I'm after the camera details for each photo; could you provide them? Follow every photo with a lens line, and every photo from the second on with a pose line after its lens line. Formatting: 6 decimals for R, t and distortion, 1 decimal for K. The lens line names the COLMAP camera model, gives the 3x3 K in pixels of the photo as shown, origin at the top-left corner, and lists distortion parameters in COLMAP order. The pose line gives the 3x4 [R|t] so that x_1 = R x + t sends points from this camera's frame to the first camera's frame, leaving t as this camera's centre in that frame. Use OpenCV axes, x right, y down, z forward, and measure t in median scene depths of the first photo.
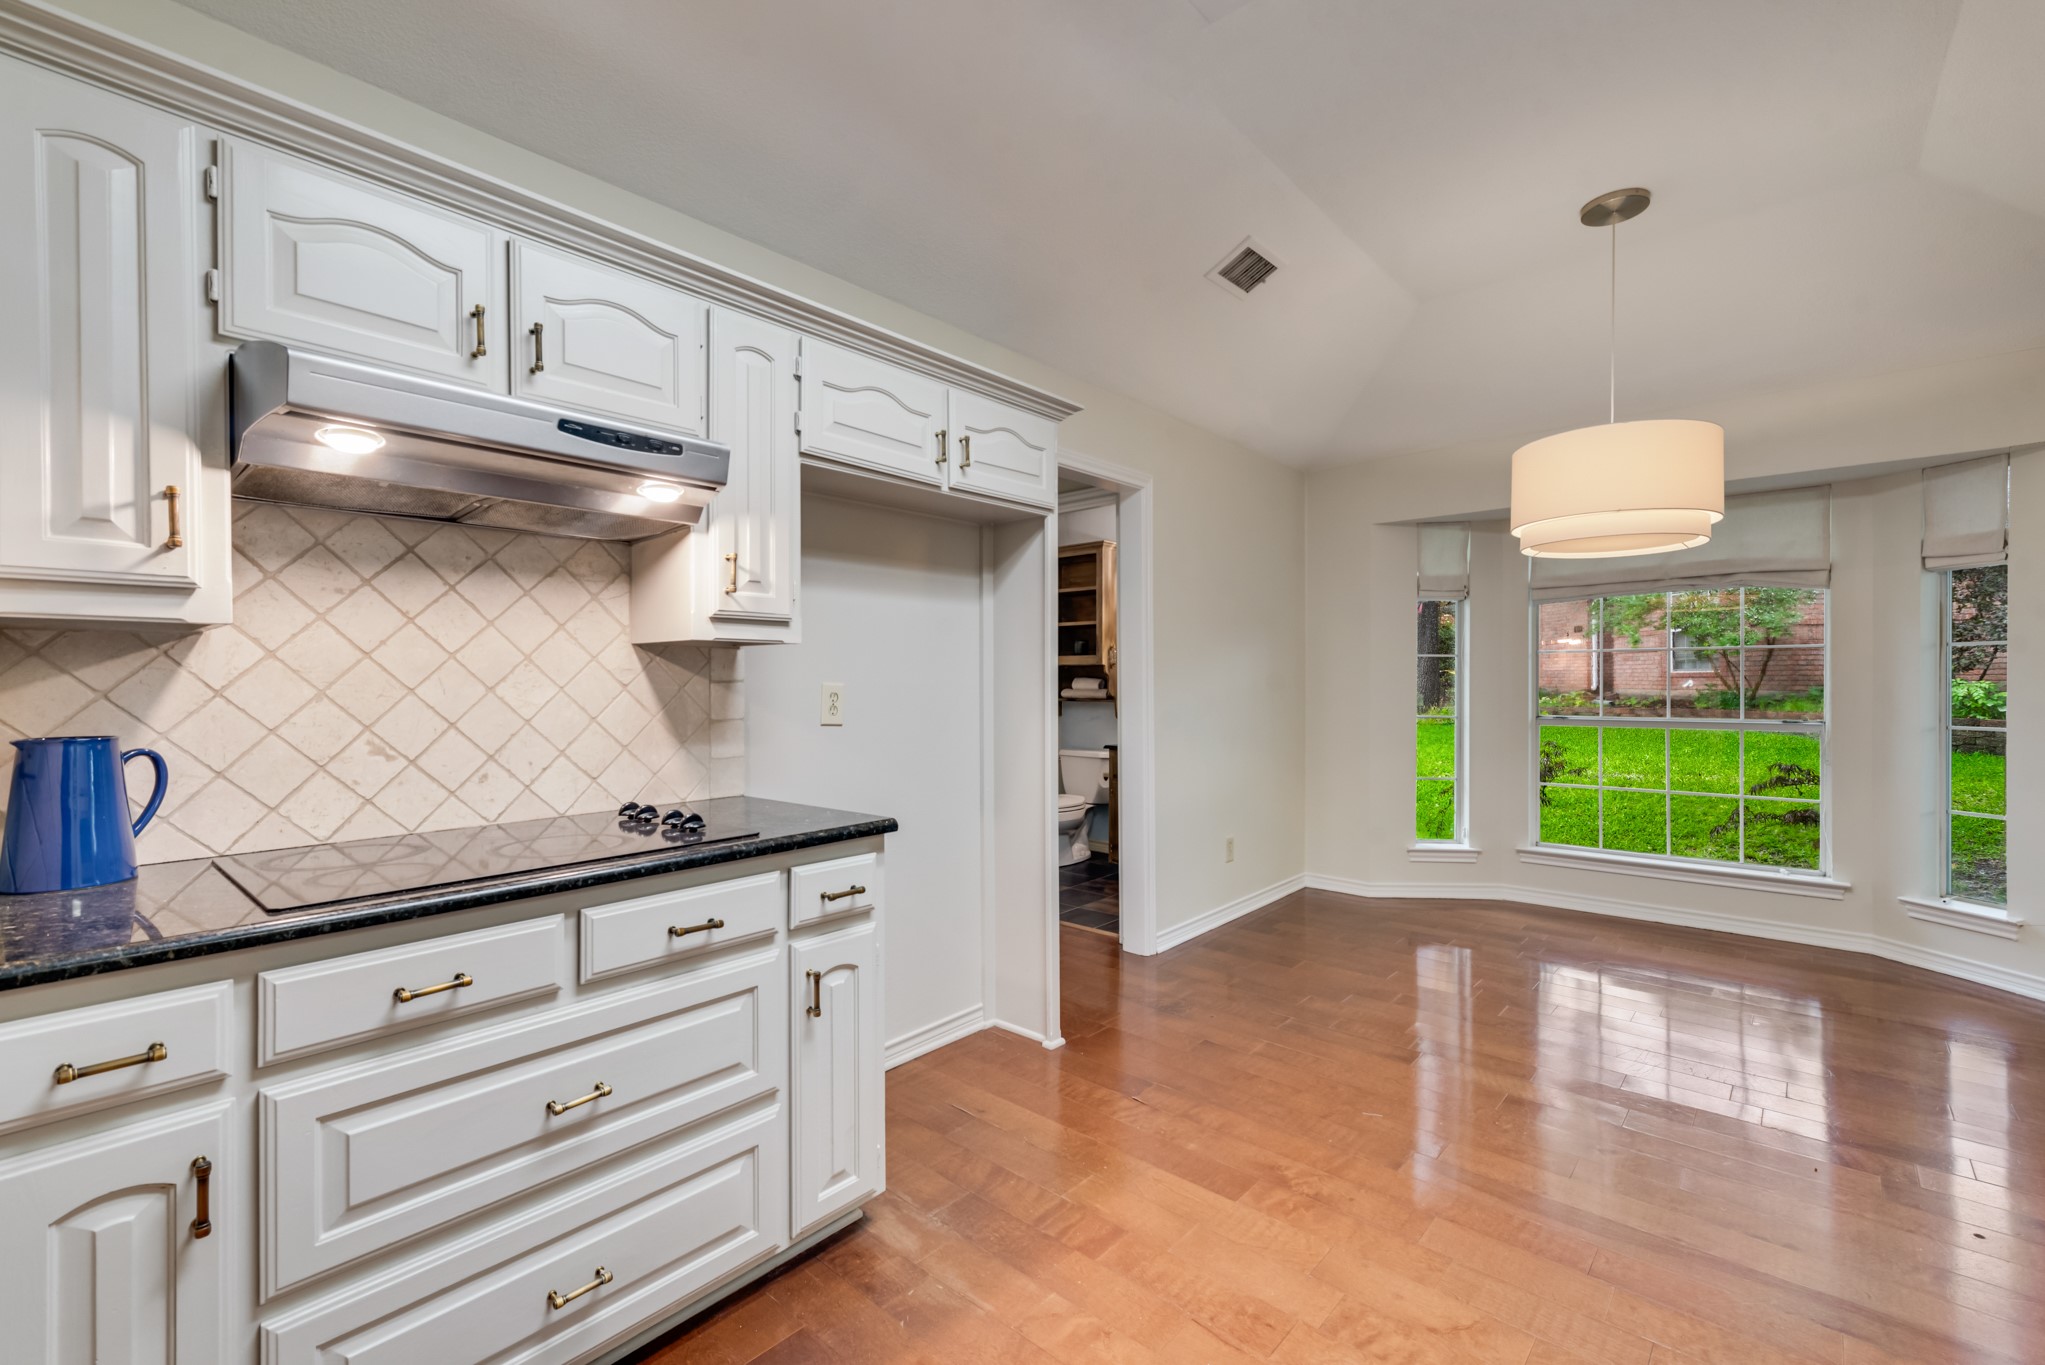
lens RADIAL K [[826.0, 0, 1032.1], [0, 826.0, 689.6], [0, 0, 1]] dist [0.012929, -0.002993]
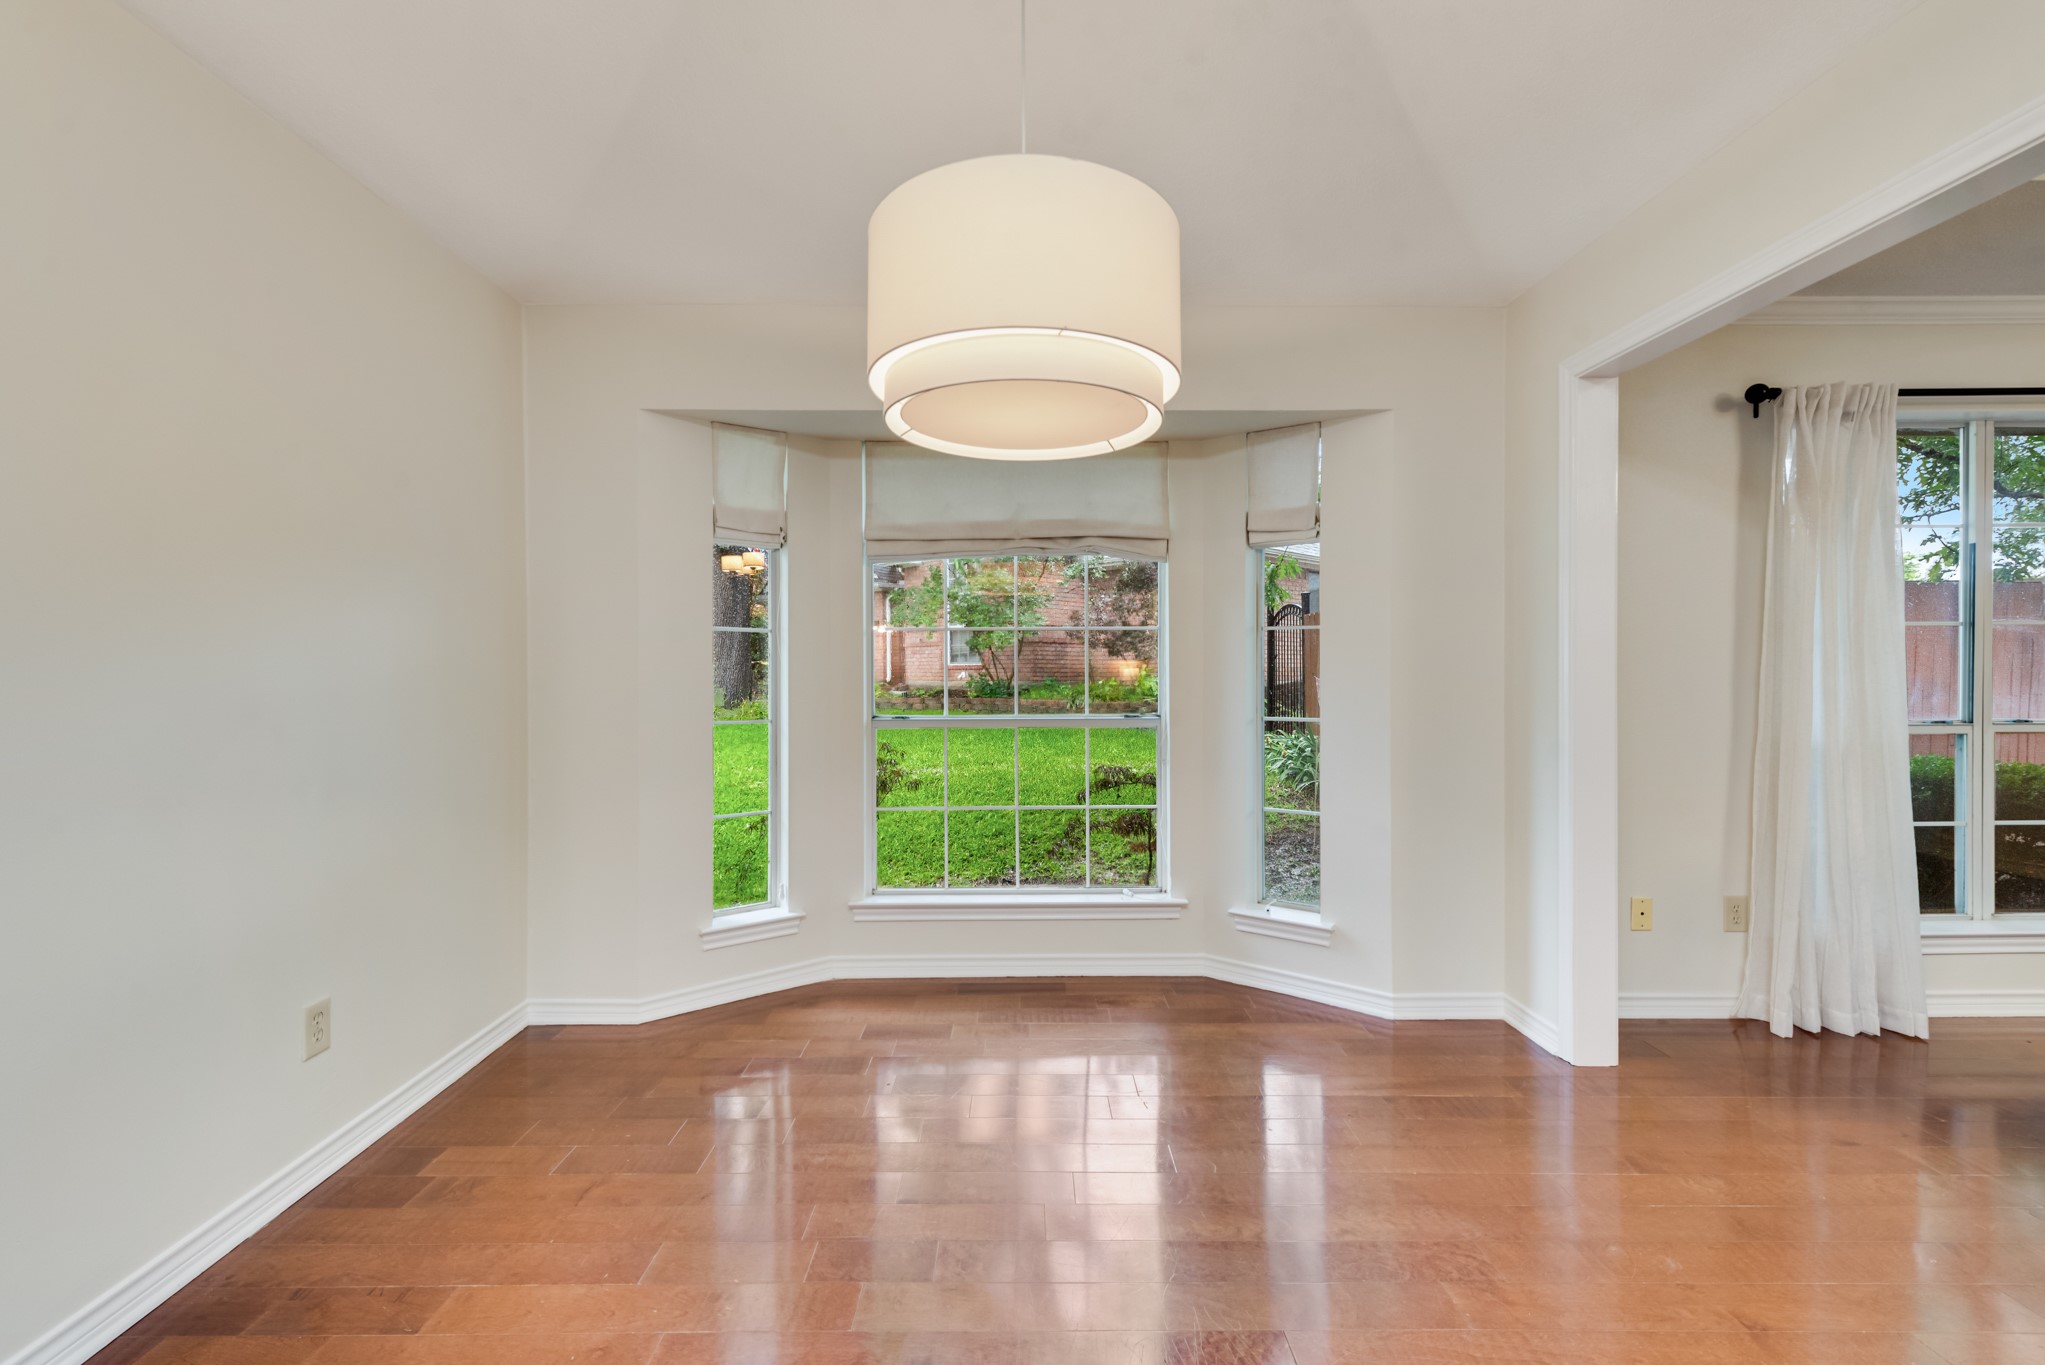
lens RADIAL K [[826.0, 0, 1020.6], [0, 826.0, 684.4], [0, 0, 1]] dist [0.012929, -0.002993]
pose [[0.718488, -0.006825, 0.695505, 0.192143], [0.005151, 0.999977, 0.004492, 0.001296], [-0.695520, 0.000355, 0.718507, 0.378584]]
